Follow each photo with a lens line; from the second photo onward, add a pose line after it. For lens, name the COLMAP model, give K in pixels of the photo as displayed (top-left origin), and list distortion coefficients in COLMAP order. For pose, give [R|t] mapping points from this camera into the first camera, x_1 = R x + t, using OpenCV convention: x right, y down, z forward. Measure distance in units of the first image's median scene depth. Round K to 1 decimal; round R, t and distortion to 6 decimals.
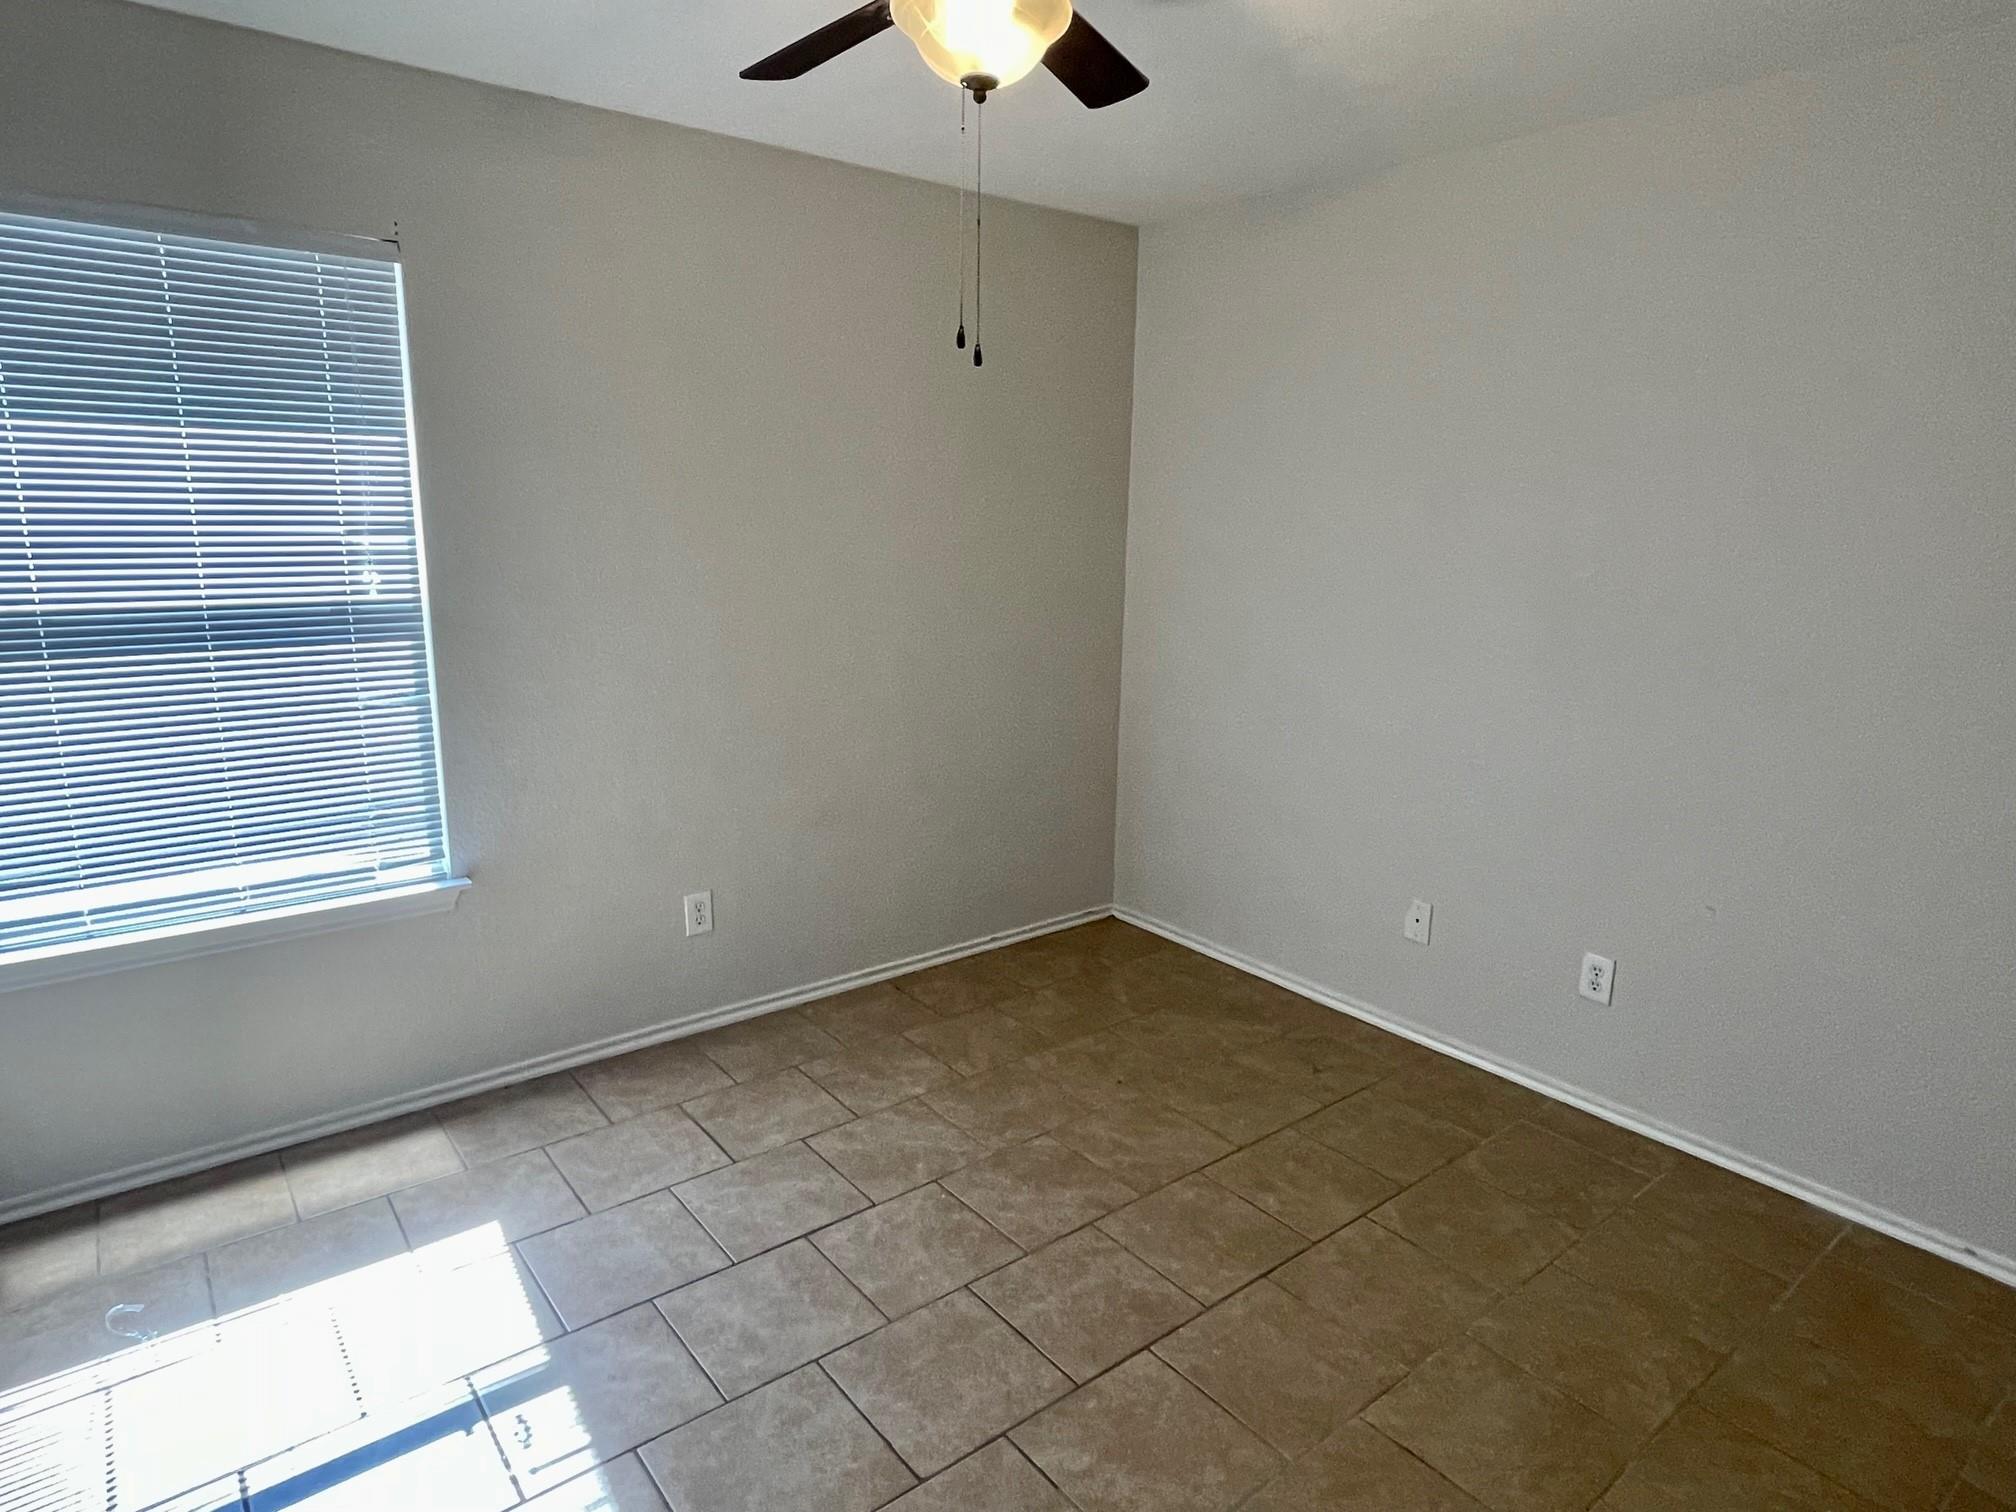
lens RADIAL K [[1156.3, 0, 998.3], [0, 1156.3, 748.2], [0, 0, 1]] dist [-0.007367, 0.005934]
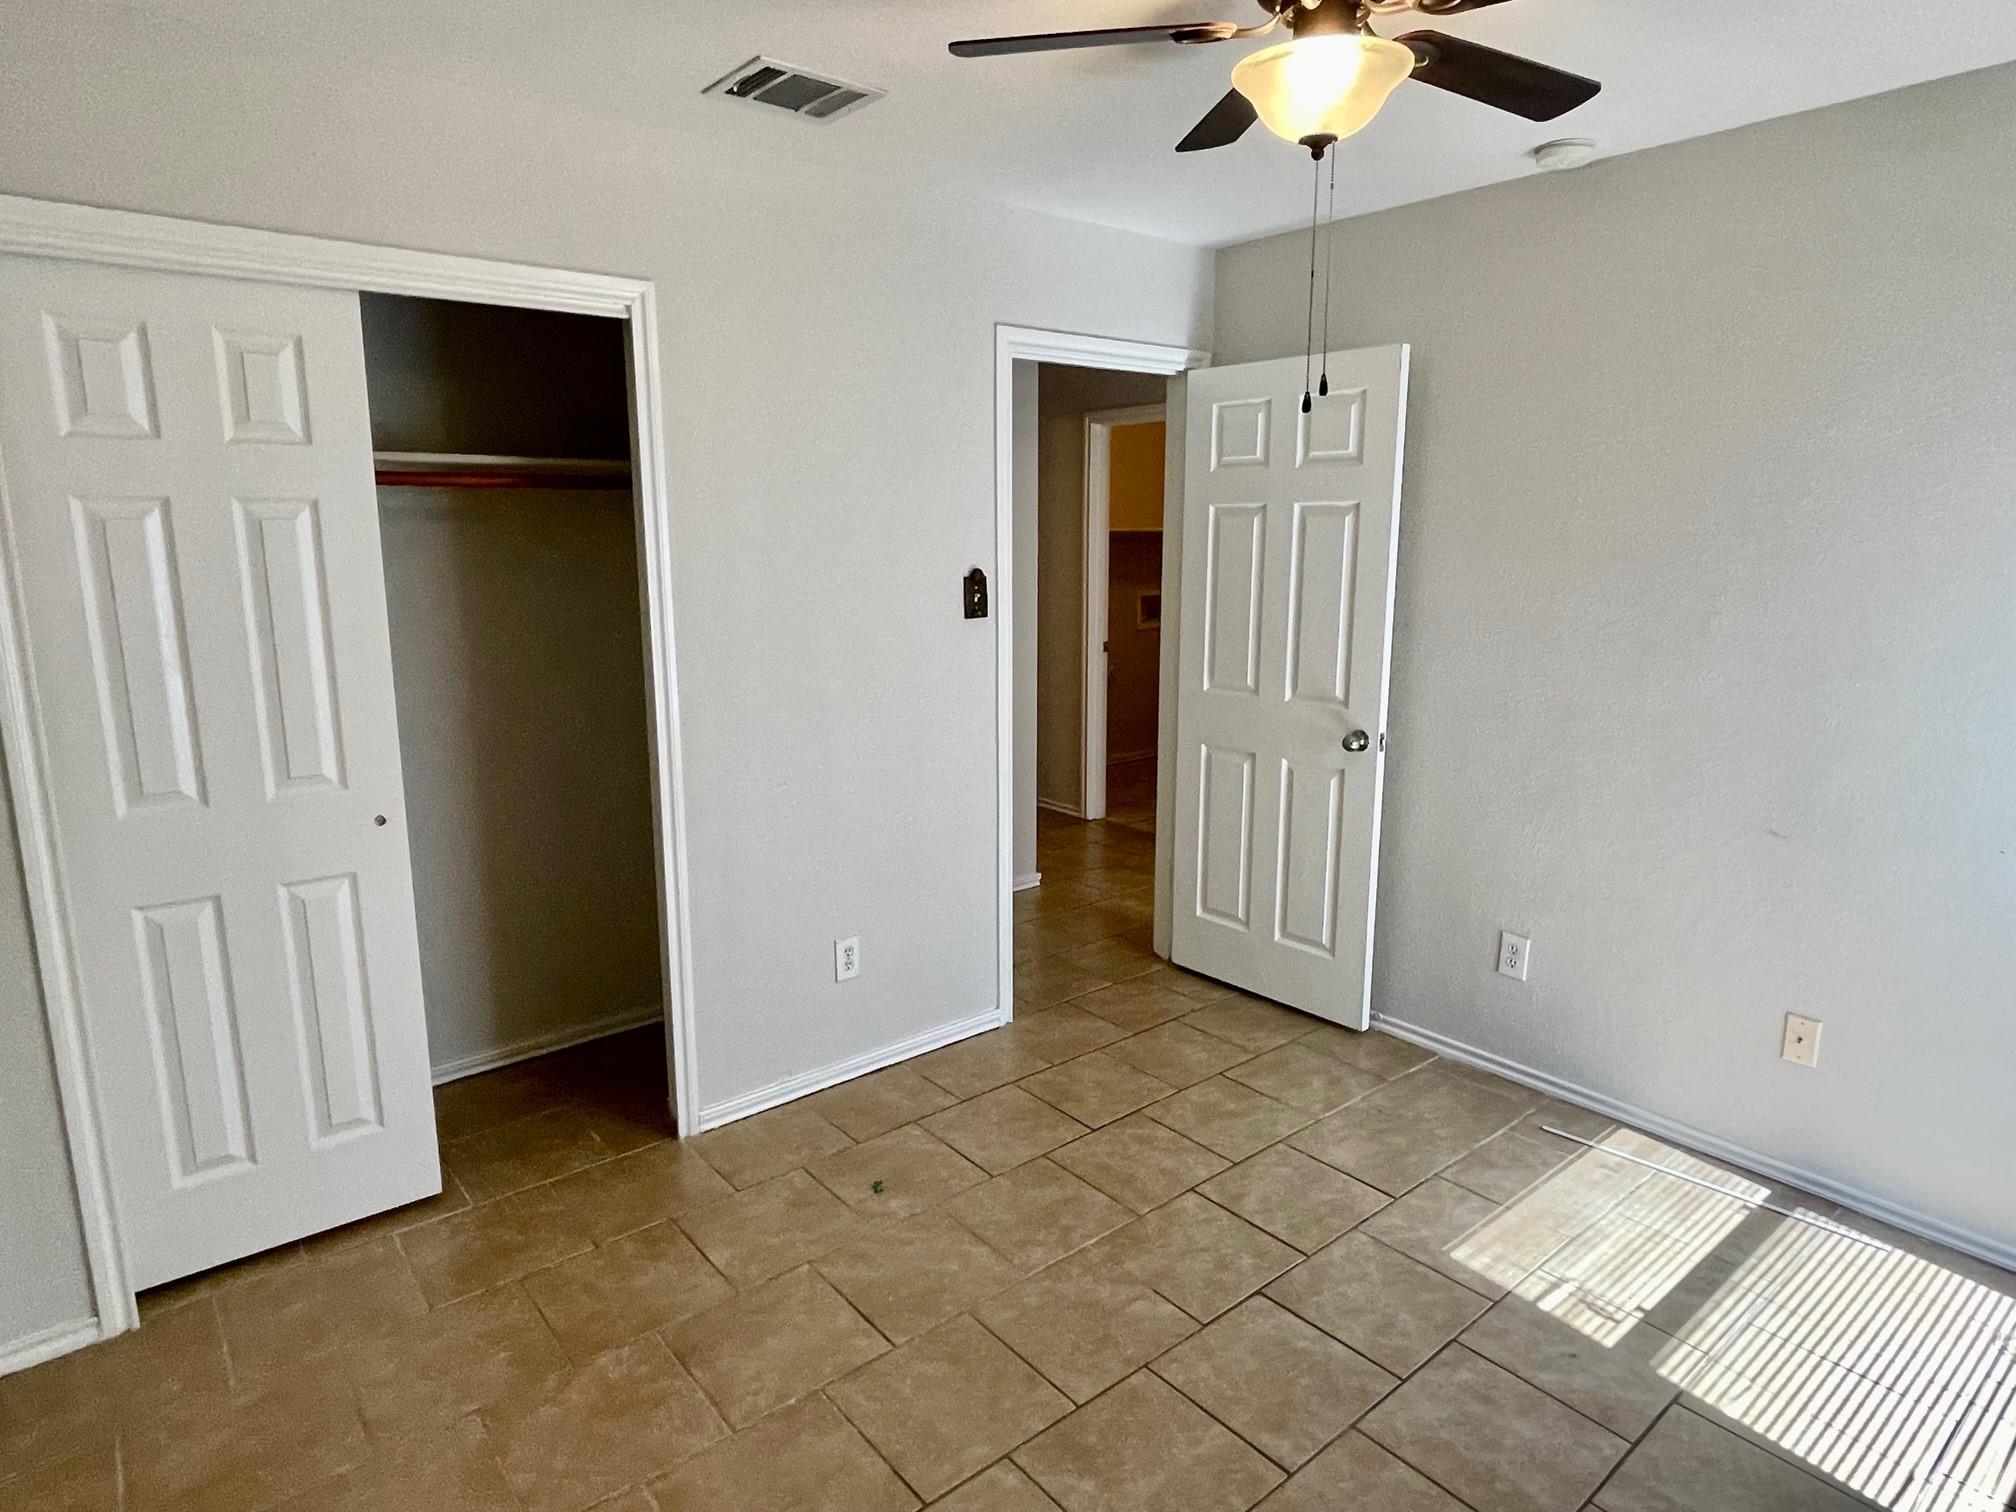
lens RADIAL K [[1156.3, 0, 1007.2], [0, 1156.3, 743.1], [0, 0, 1]] dist [-0.007367, 0.005934]
pose [[-0.999648, -0.013609, -0.022753, 0.192029], [-0.021378, 0.921351, 0.388144, -0.324305], [0.015681, 0.388494, -0.921318, 1.472245]]
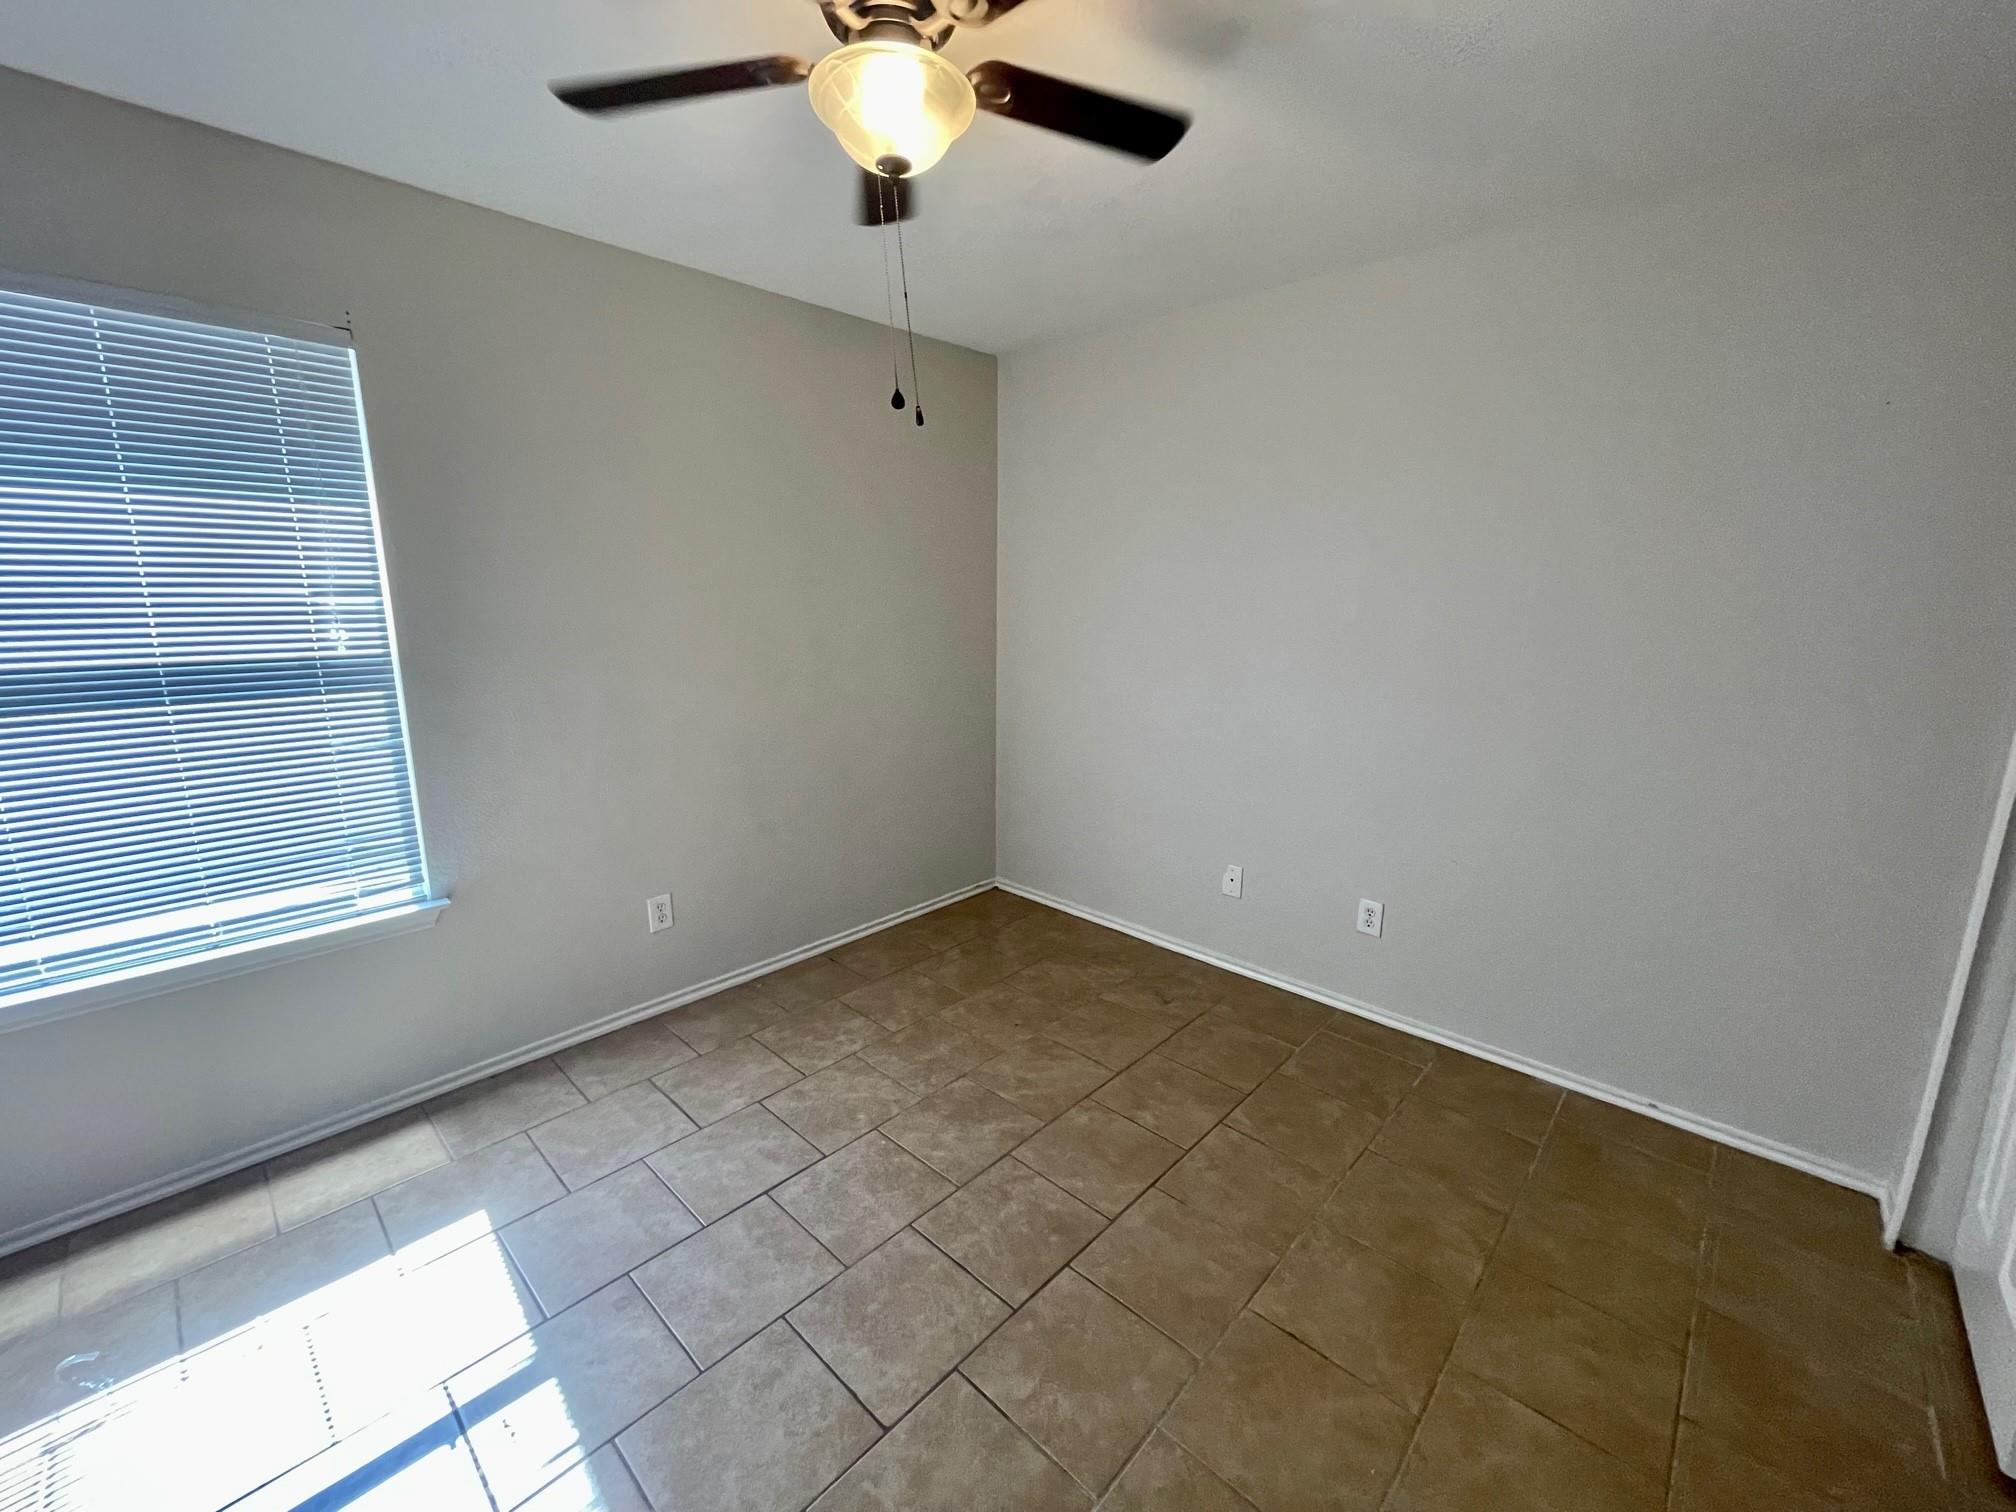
lens RADIAL K [[817.5, 0, 1000.2], [0, 817.5, 747.7], [0, 0, 1]] dist [-0.003671, 0.001391]
pose [[0.989466, -0.040007, 0.139125, -0.031320], [0.041506, 0.999107, -0.007890, -0.007781], [-0.138685, 0.013582, 0.990243, 0.149641]]
